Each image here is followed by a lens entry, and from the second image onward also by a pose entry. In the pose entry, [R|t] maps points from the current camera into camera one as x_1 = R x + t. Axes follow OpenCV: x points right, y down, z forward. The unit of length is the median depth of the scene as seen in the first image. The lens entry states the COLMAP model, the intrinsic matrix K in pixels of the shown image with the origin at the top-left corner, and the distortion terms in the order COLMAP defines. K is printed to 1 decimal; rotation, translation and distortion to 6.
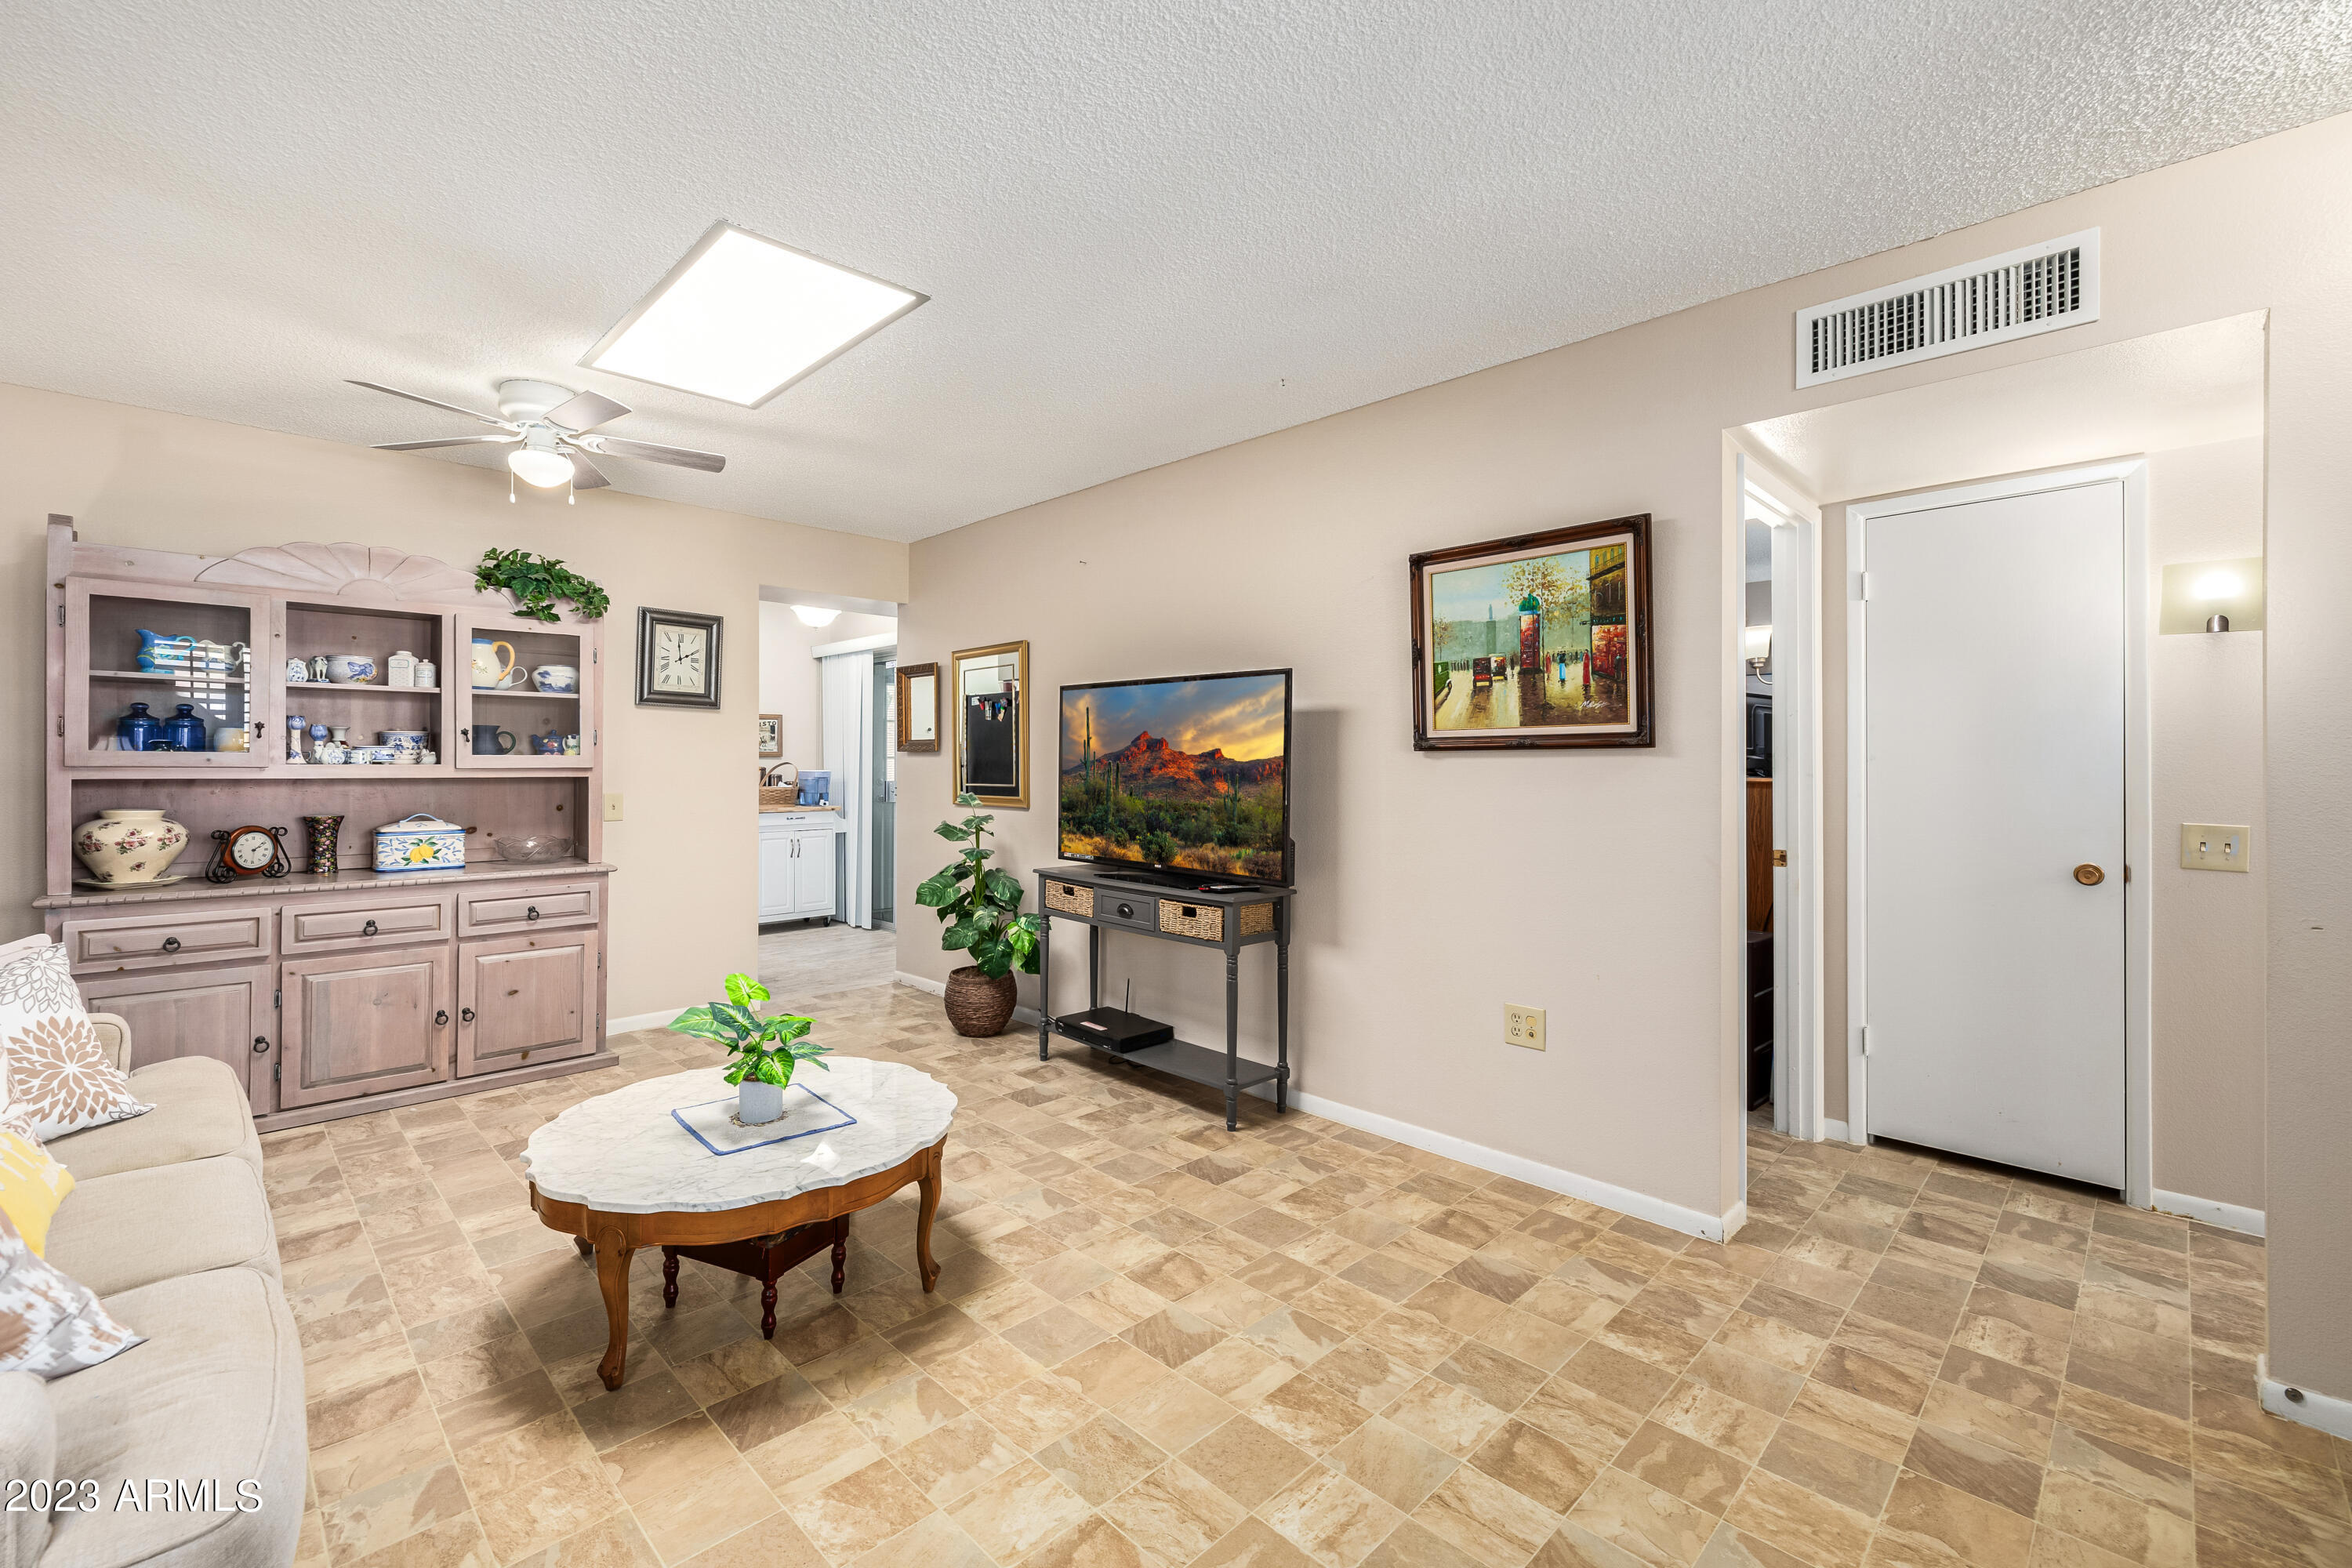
lens RADIAL K [[981.1, 0, 1158.9], [0, 981.1, 759.5], [0, 0, 1]] dist [-0.000320, -0.000004]
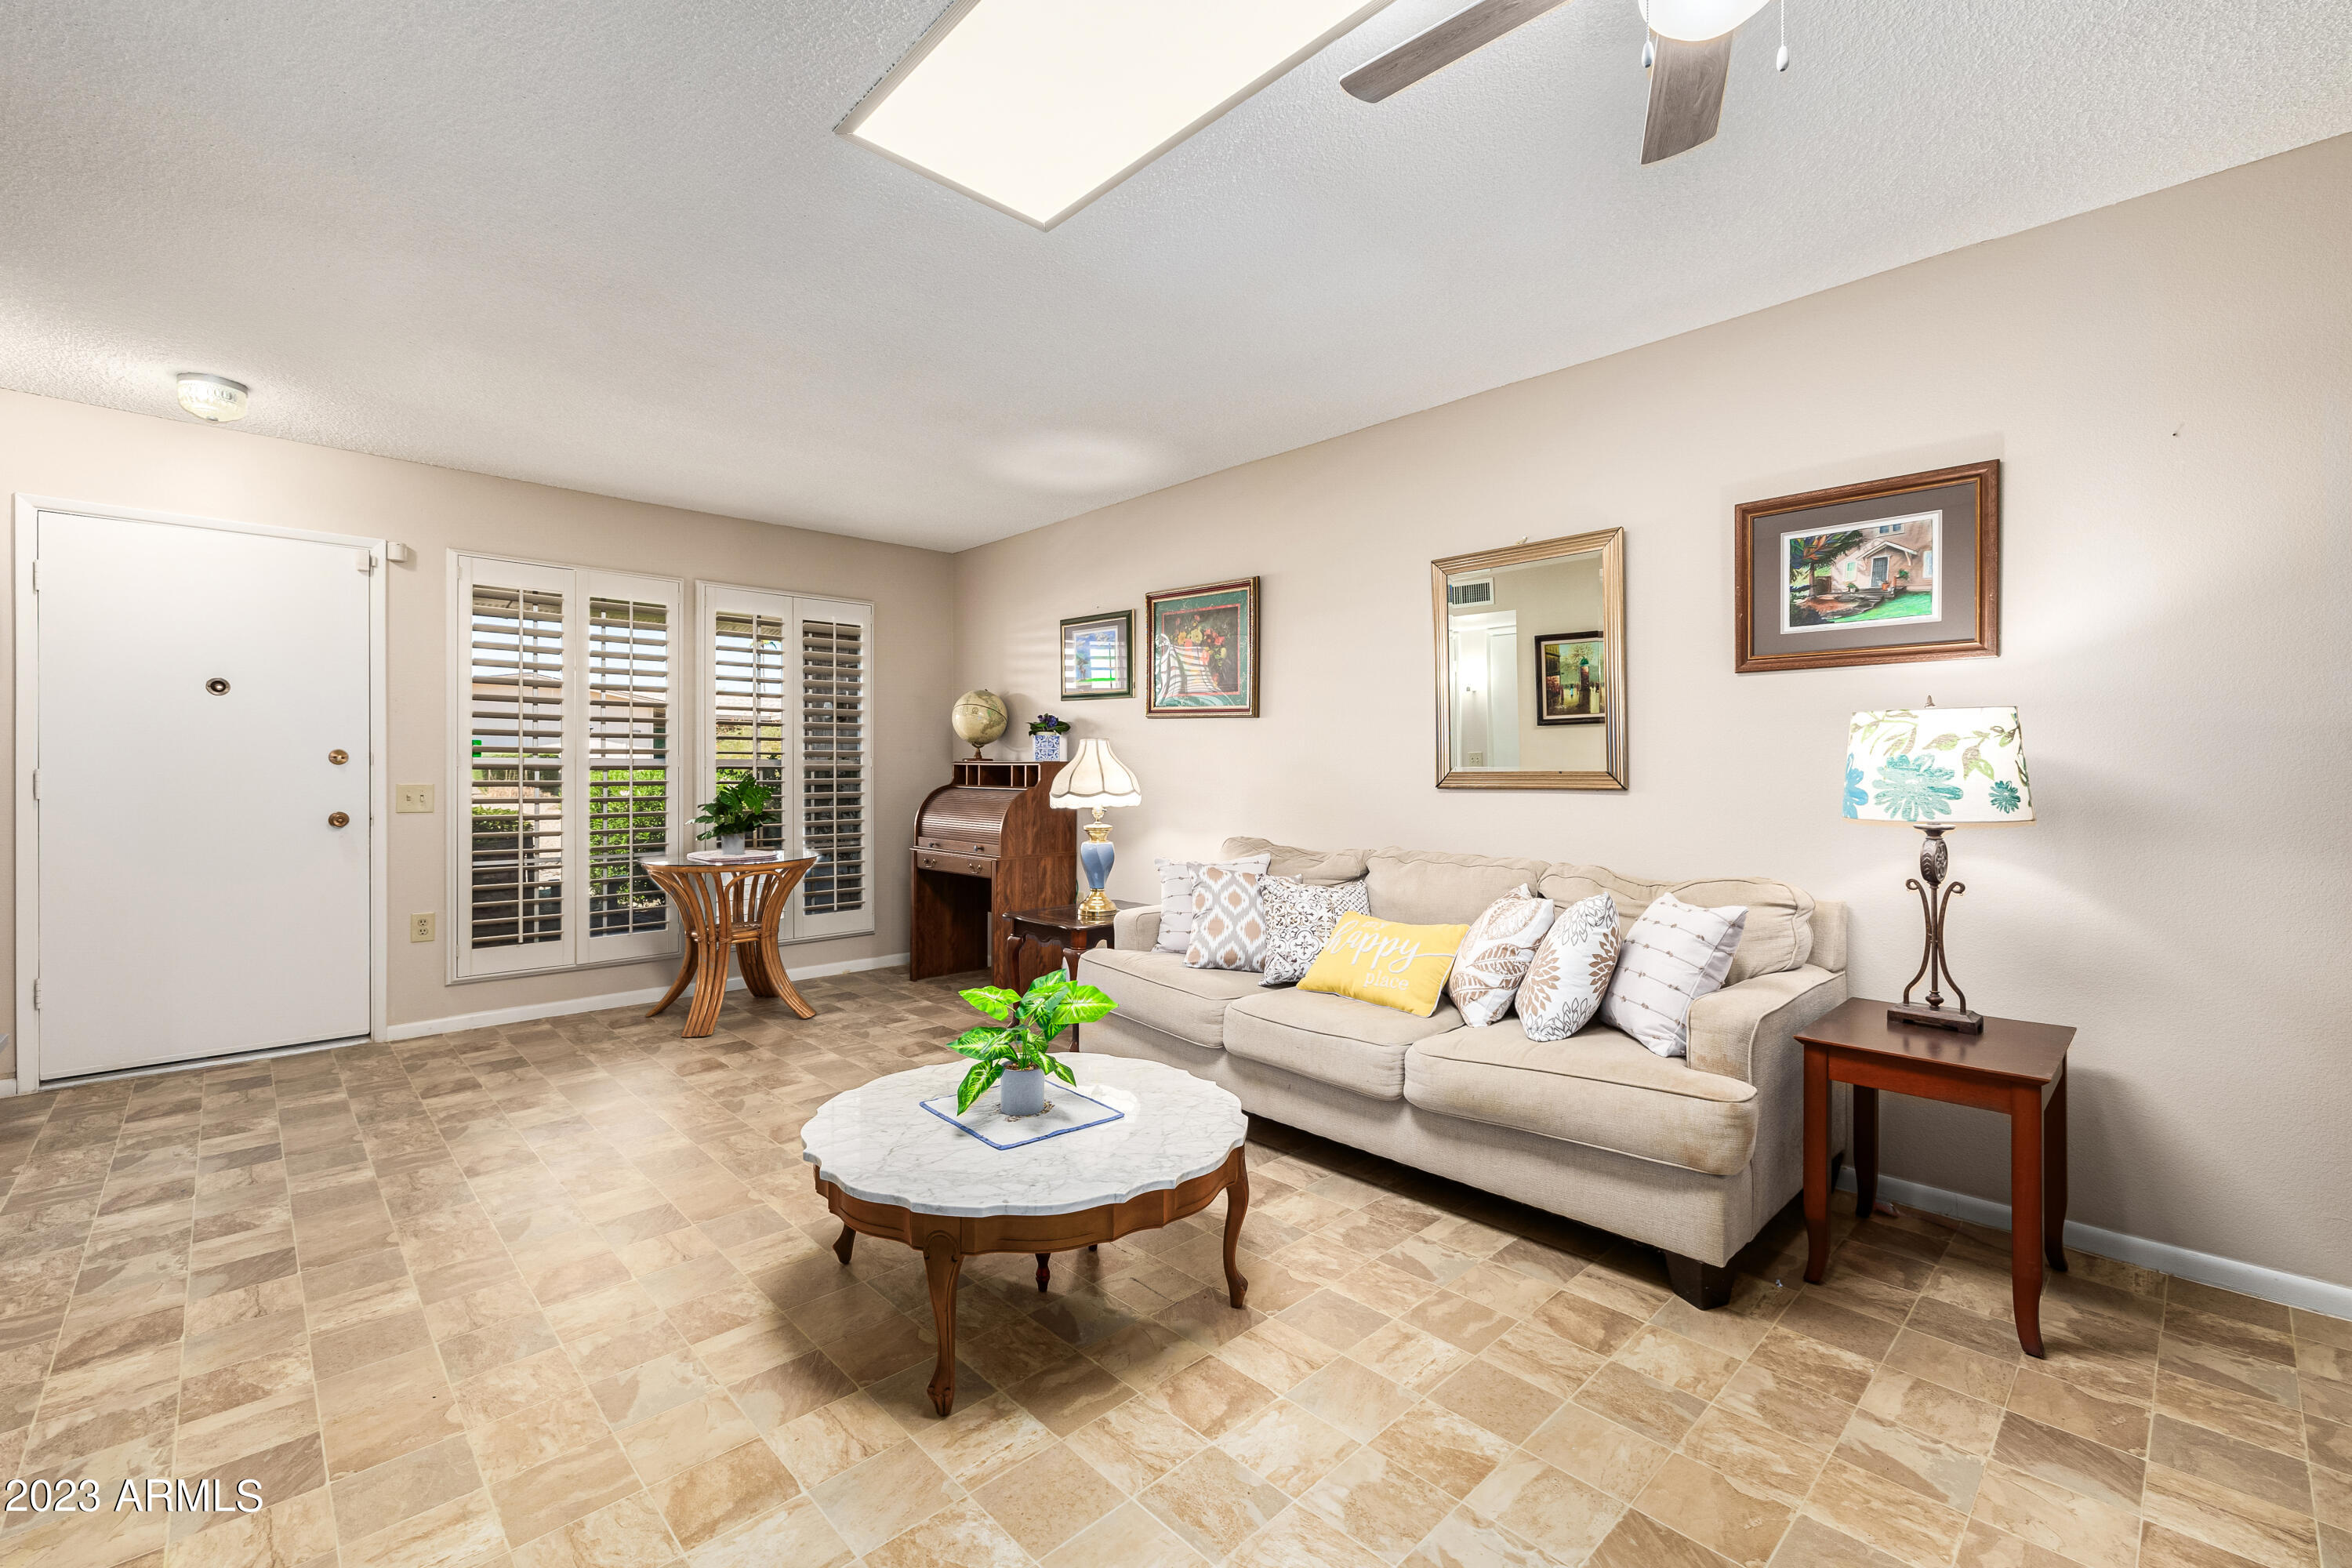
lens RADIAL K [[1015.9, 0, 1161.9], [0, 1015.9, 722.8], [0, 0, 1]] dist [0.010291, 0.000261]
pose [[-0.999493, -0.003545, 0.031628, -0.385357], [-0.005150, 0.998696, -0.050800, 0.032748], [-0.031407, -0.050937, -0.998208, 1.346822]]
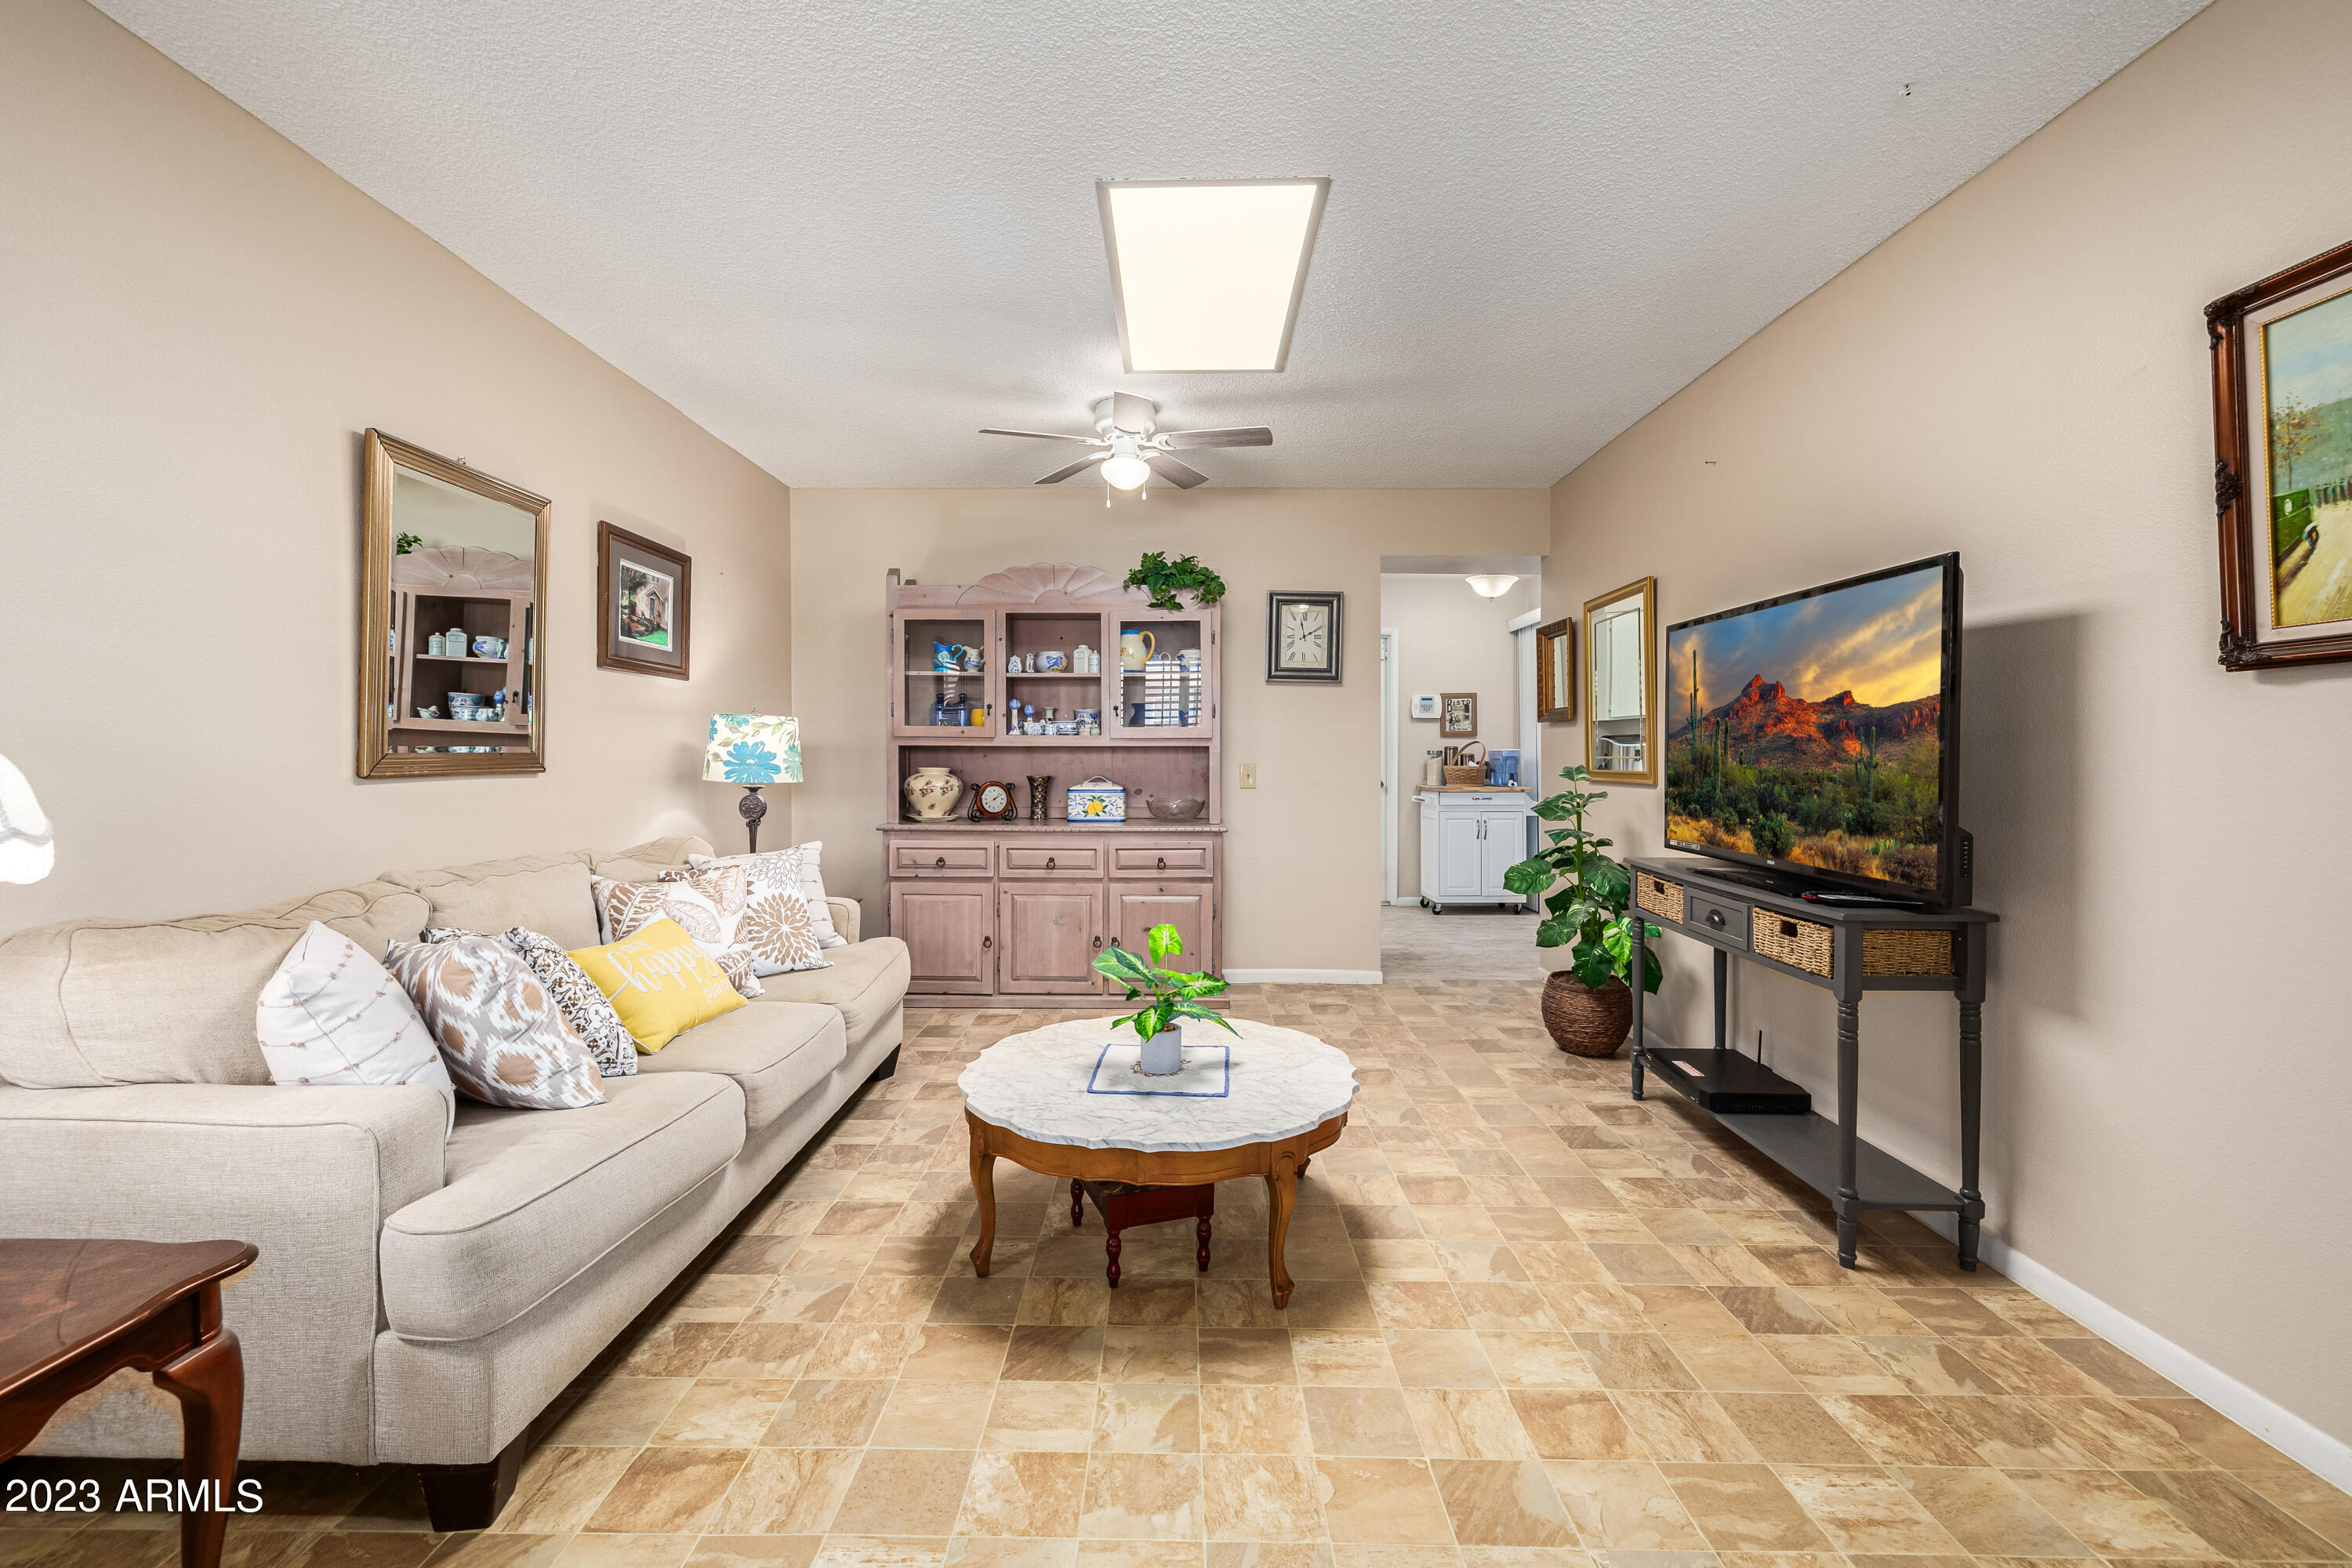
lens RADIAL K [[987.4, 0, 1175.9], [0, 987.4, 755.5], [0, 0, 1]] dist [0.000534, 0.000432]
pose [[0.709871, -0.001877, -0.704329, 0.213015], [0.004690, 0.999987, 0.002062, 0.029992], [0.704316, -0.004767, 0.709870, 0.203468]]
